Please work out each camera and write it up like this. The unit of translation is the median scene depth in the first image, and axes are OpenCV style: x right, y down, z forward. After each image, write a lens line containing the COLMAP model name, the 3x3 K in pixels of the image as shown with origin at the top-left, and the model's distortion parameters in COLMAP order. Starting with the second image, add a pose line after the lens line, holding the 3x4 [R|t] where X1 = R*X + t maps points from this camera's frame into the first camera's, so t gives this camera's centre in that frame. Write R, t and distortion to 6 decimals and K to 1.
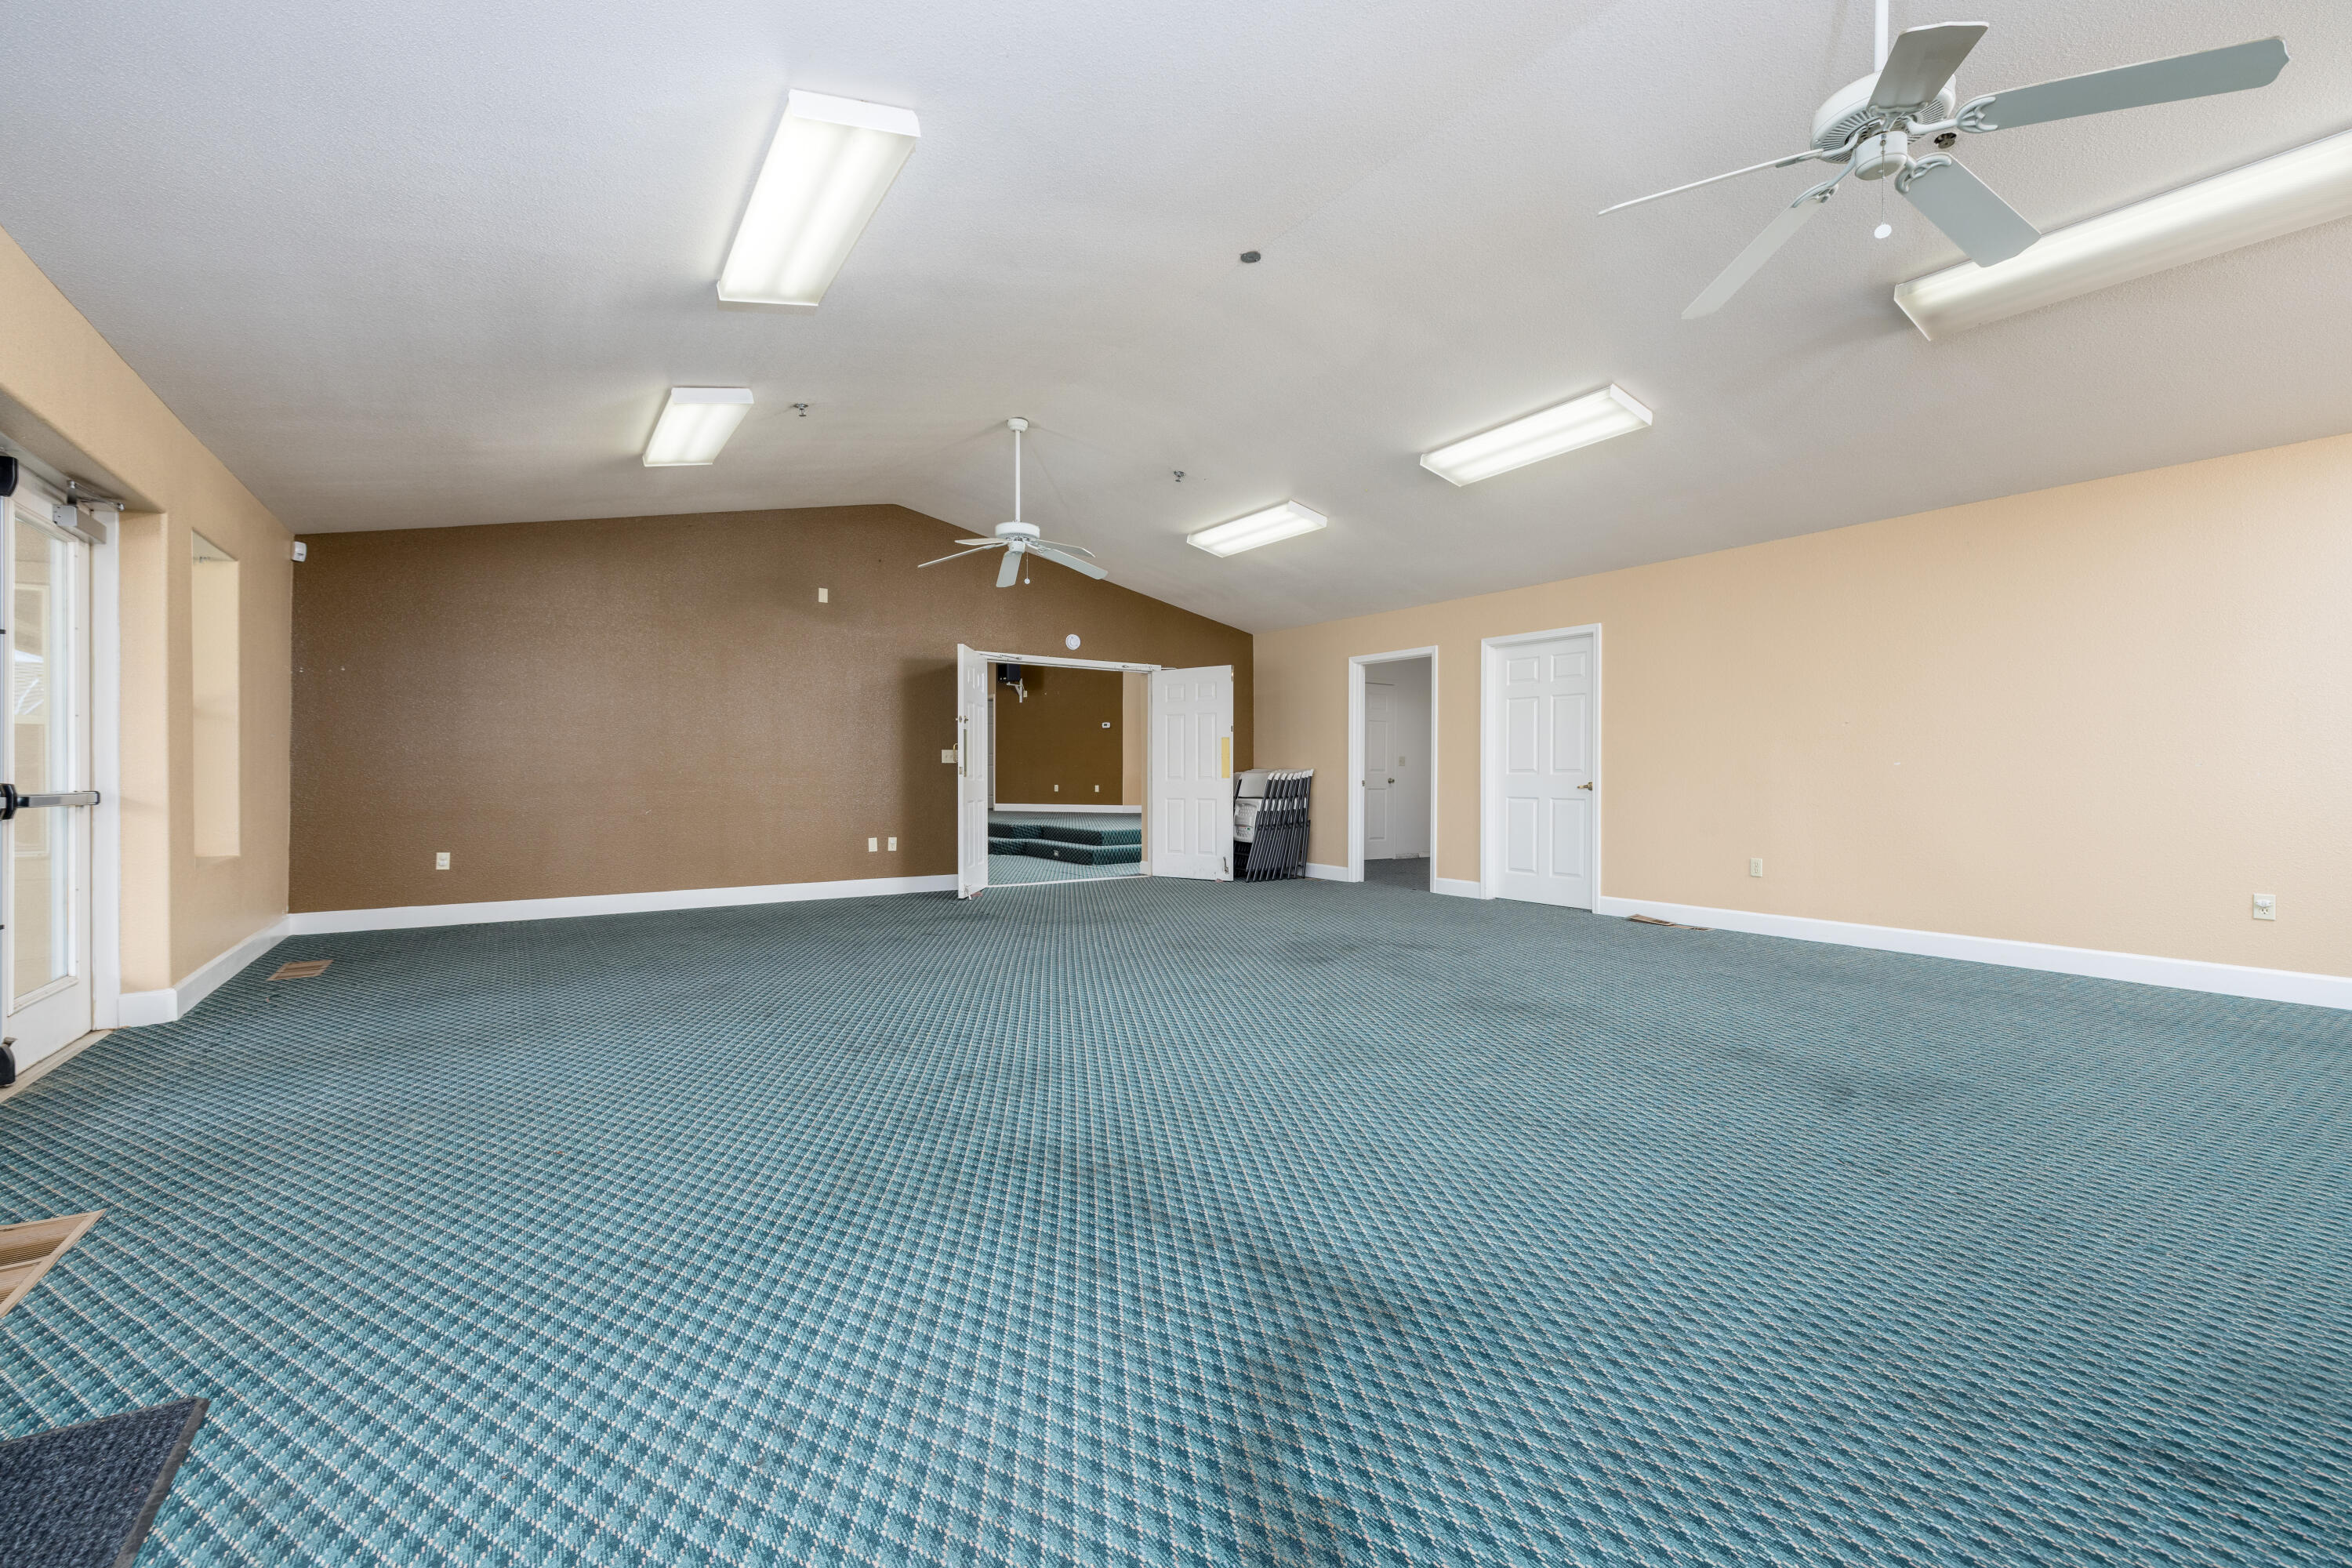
lens RADIAL K [[981.5, 0, 1179.2], [0, 981.5, 774.5], [0, 0, 1]] dist [0.000212, 0.000031]
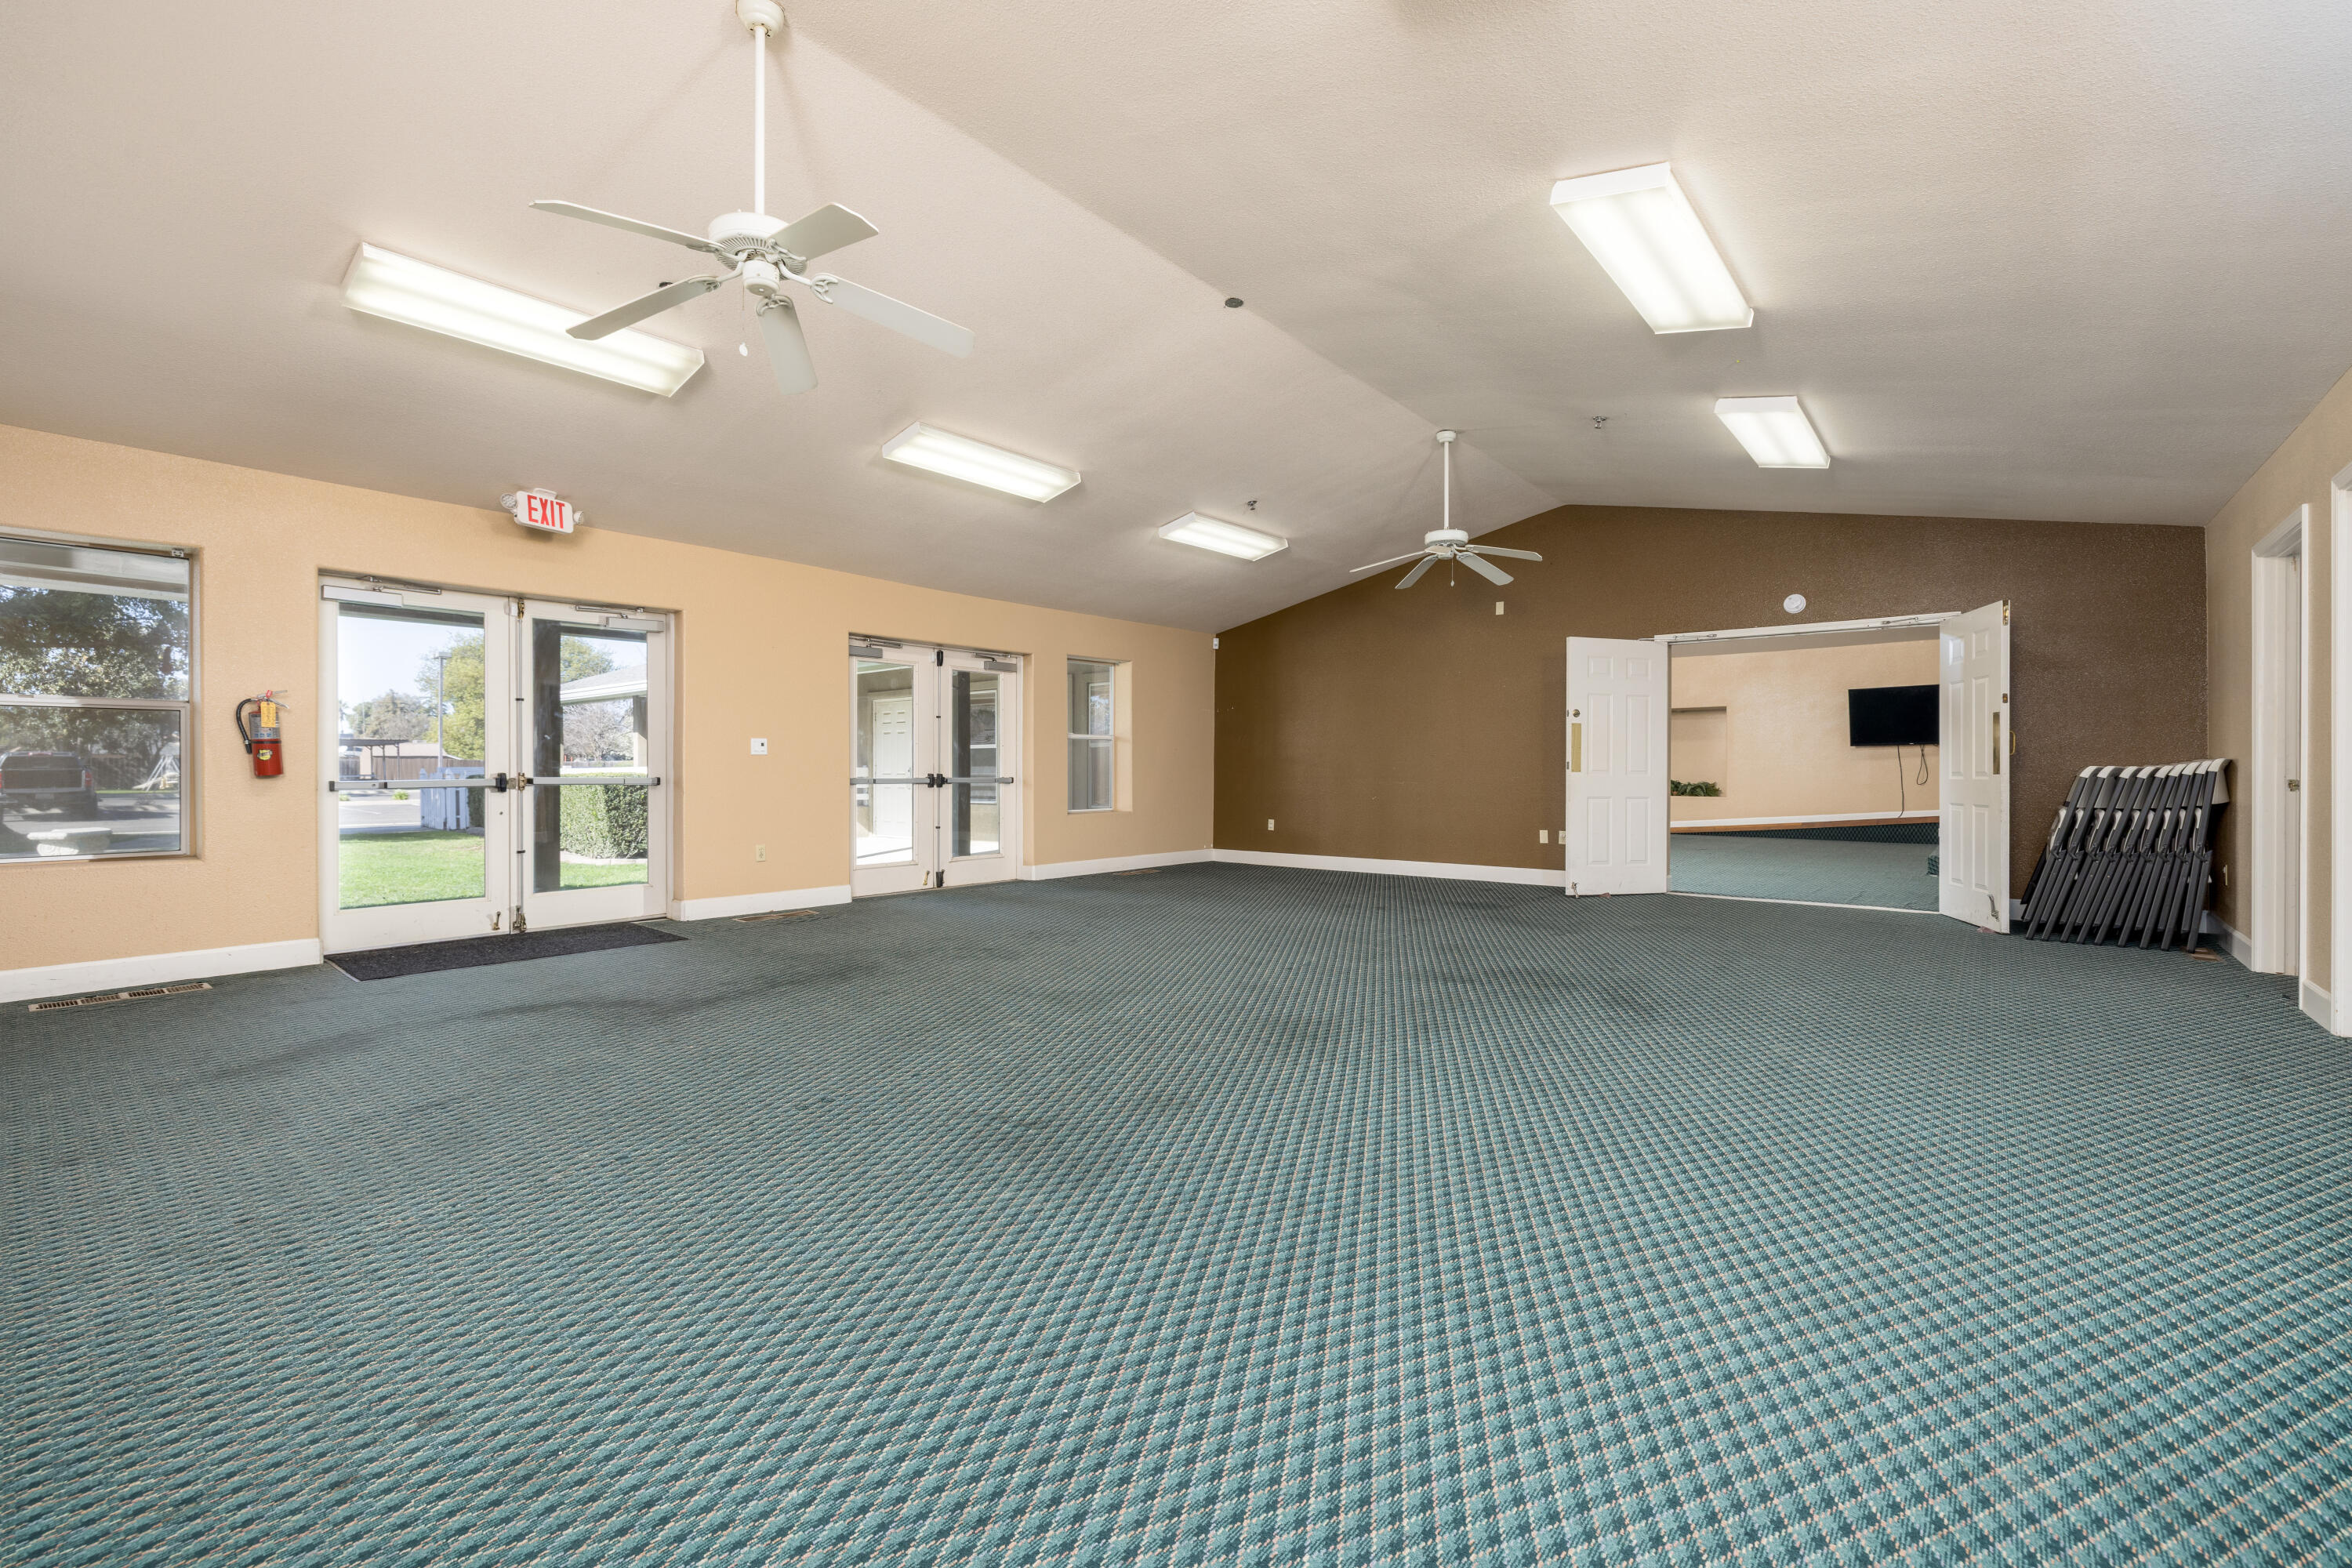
lens RADIAL K [[993.9, 0, 1168.9], [0, 993.9, 765.1], [0, 0, 1]] dist [0.002550, 0.000231]
pose [[0.263349, -0.005226, -0.964686, 0.635148], [-0.001898, 0.999981, -0.005935, 0.001869], [0.964699, 0.003394, 0.263334, 0.352514]]
